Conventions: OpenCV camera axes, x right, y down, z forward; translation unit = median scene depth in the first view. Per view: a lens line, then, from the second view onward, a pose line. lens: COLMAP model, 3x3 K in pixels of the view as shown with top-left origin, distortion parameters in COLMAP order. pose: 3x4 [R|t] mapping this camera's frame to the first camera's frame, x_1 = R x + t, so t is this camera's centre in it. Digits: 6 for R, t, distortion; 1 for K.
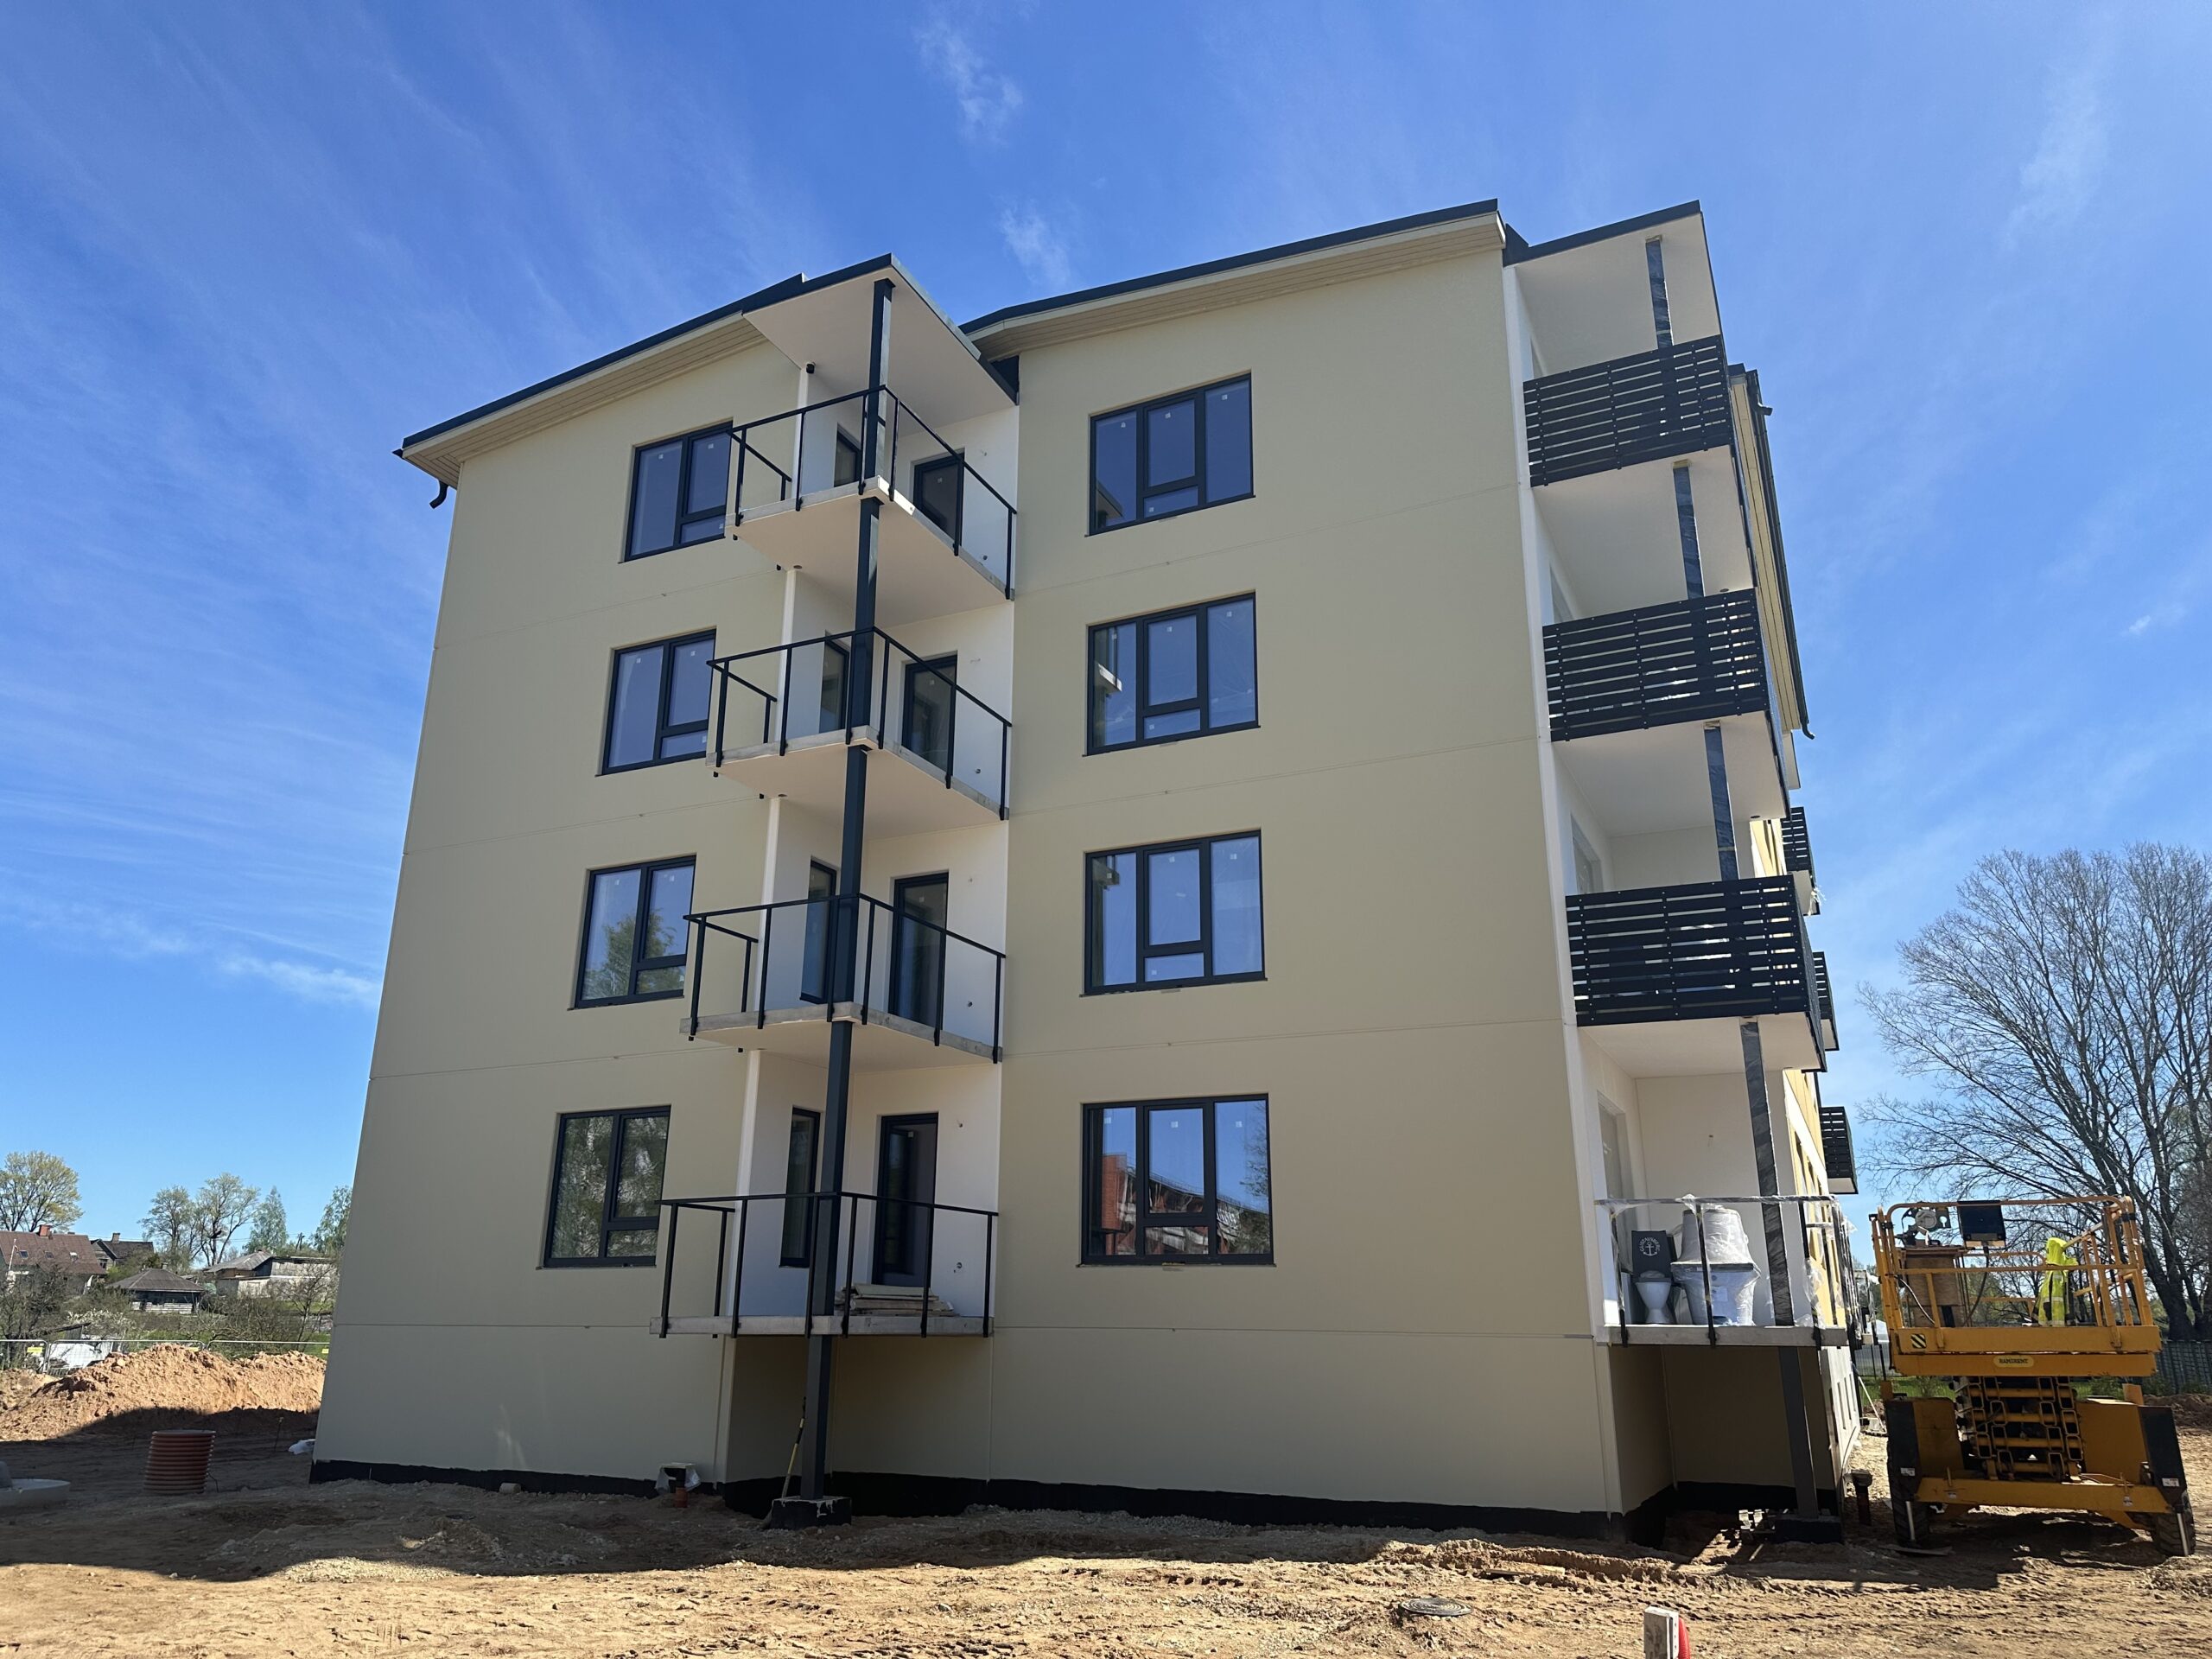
lens RADIAL K [[1522.3, 0, 1123.0], [0, 1522.3, 836.3], [0, 0, 1]] dist [0.035130, -0.032120]
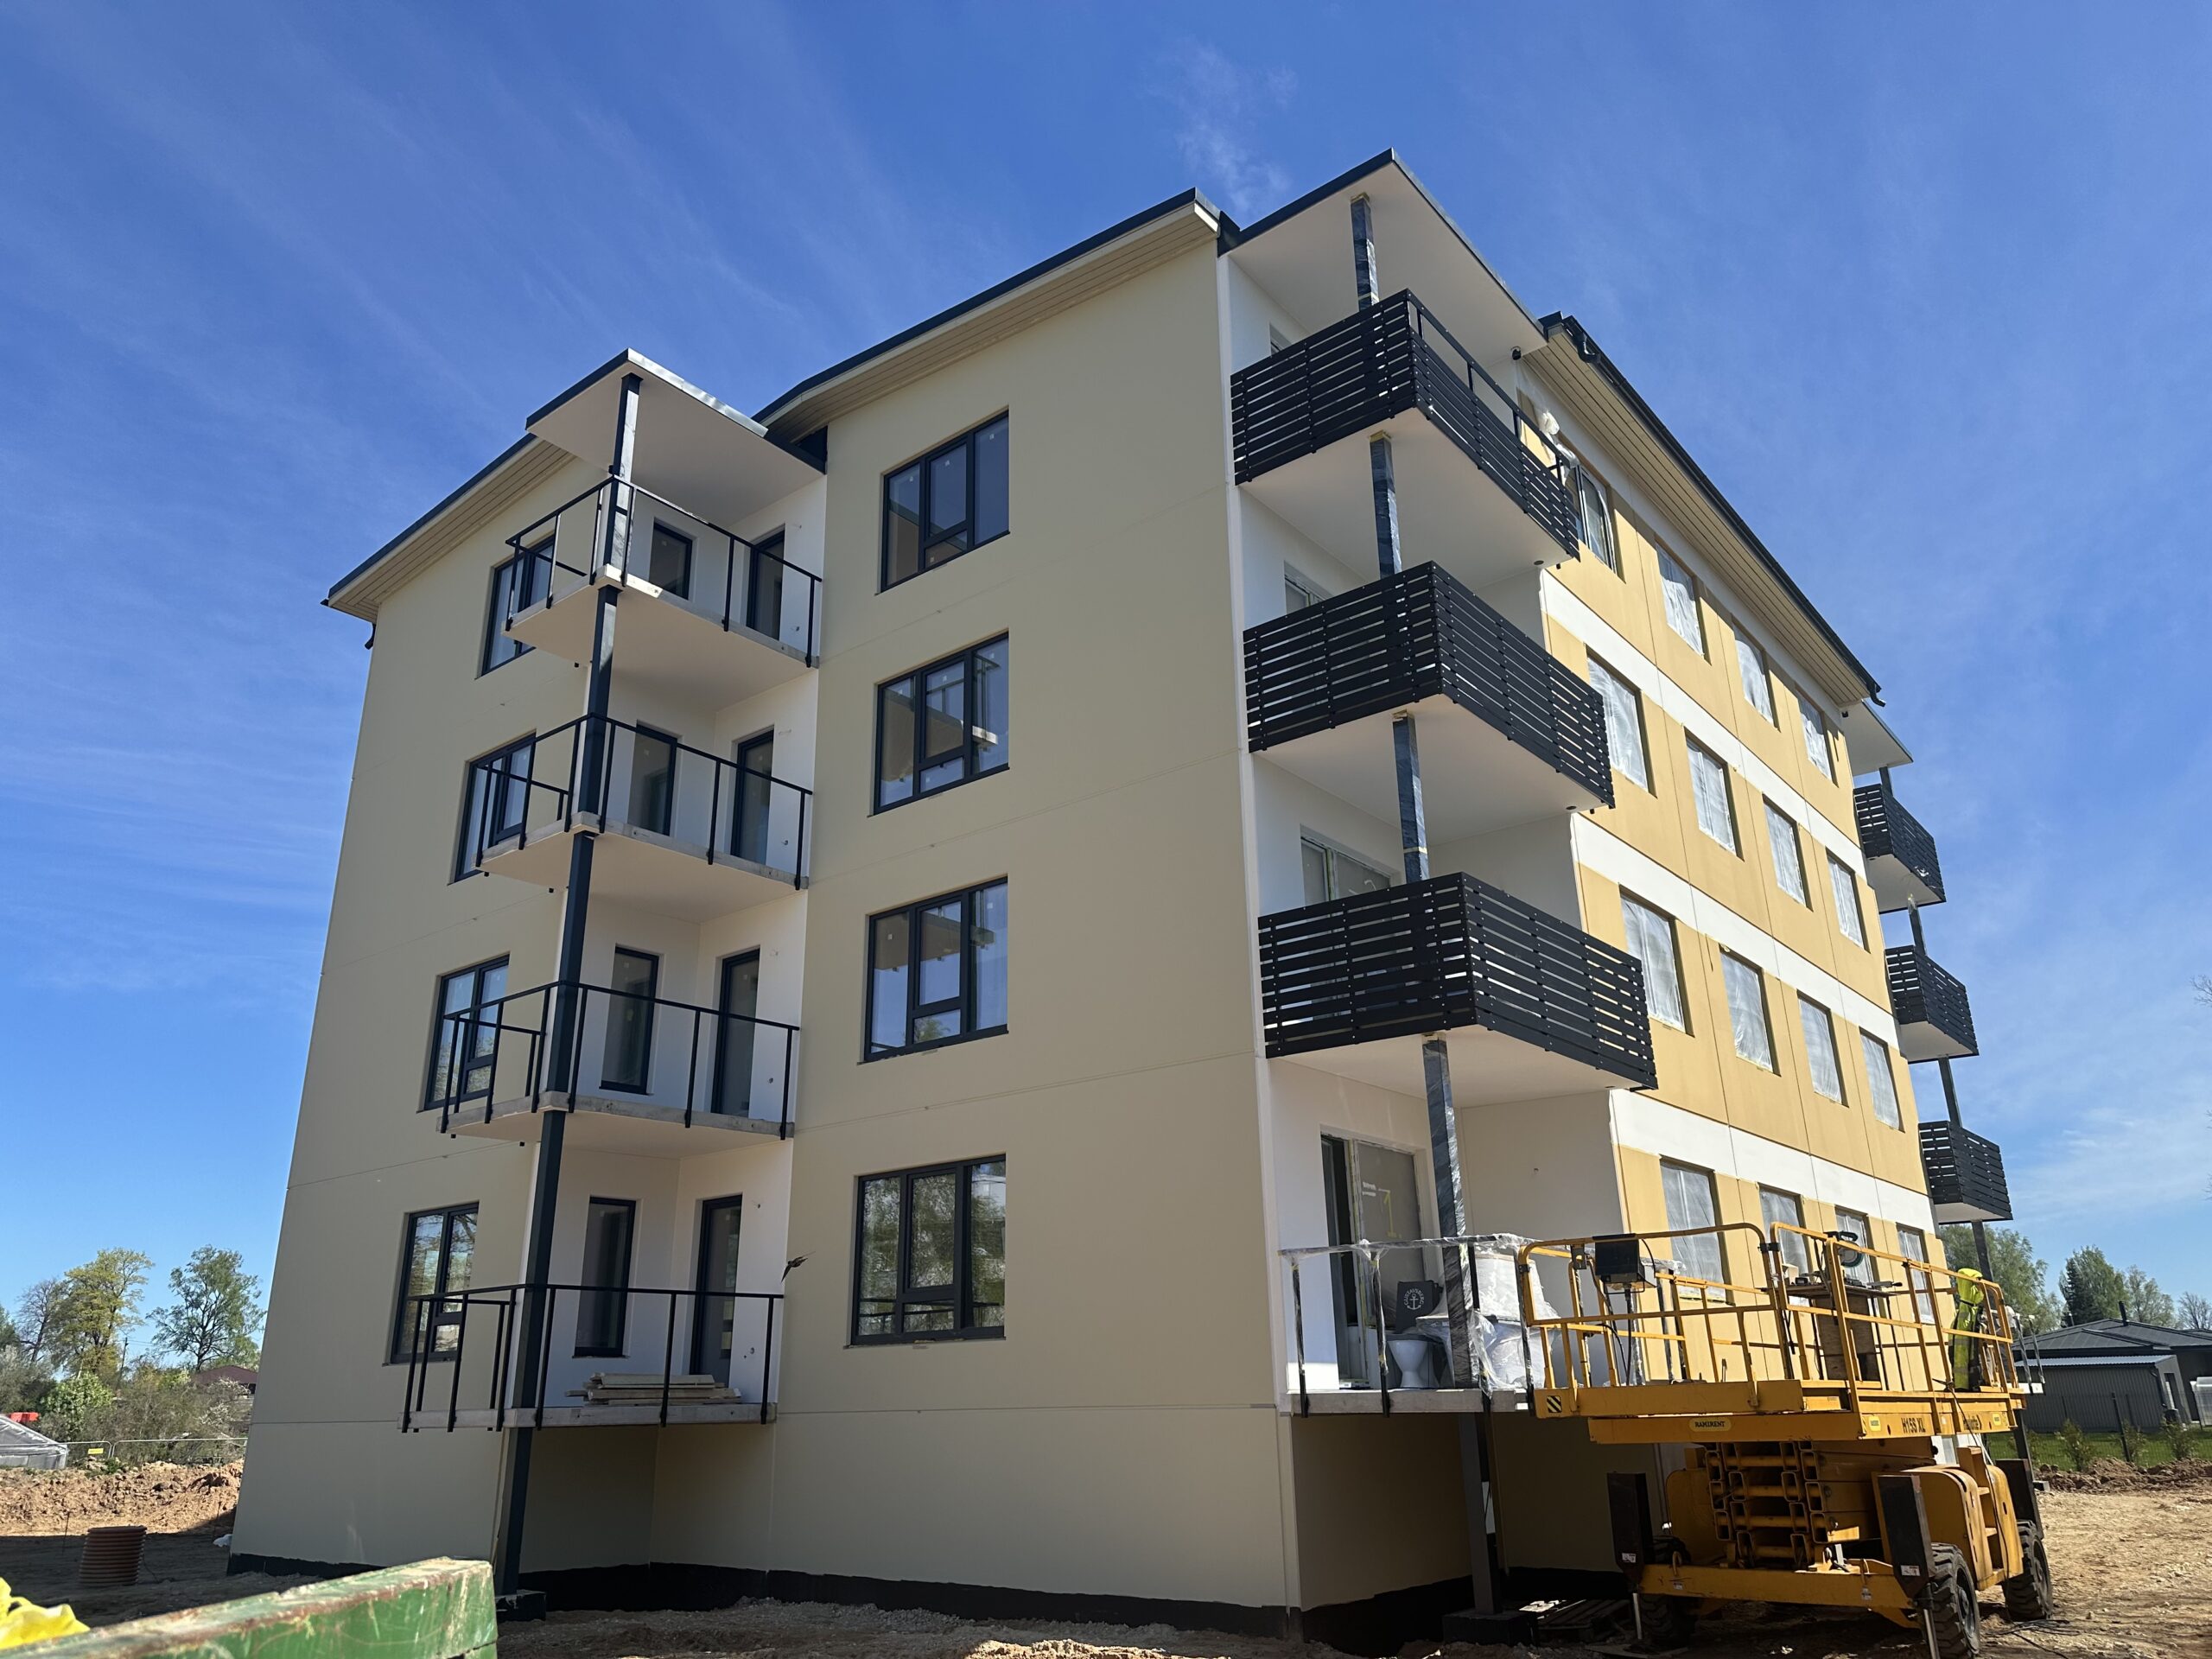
lens RADIAL K [[1522.3, 0, 1143.9], [0, 1522.3, 847.7], [0, 0, 1]] dist [0.035130, -0.032120]
pose [[0.975978, -0.097147, -0.195009, 0.363937], [0.089337, 0.994821, -0.048474, 0.032172], [0.198708, 0.029888, 0.979603, 0.083554]]
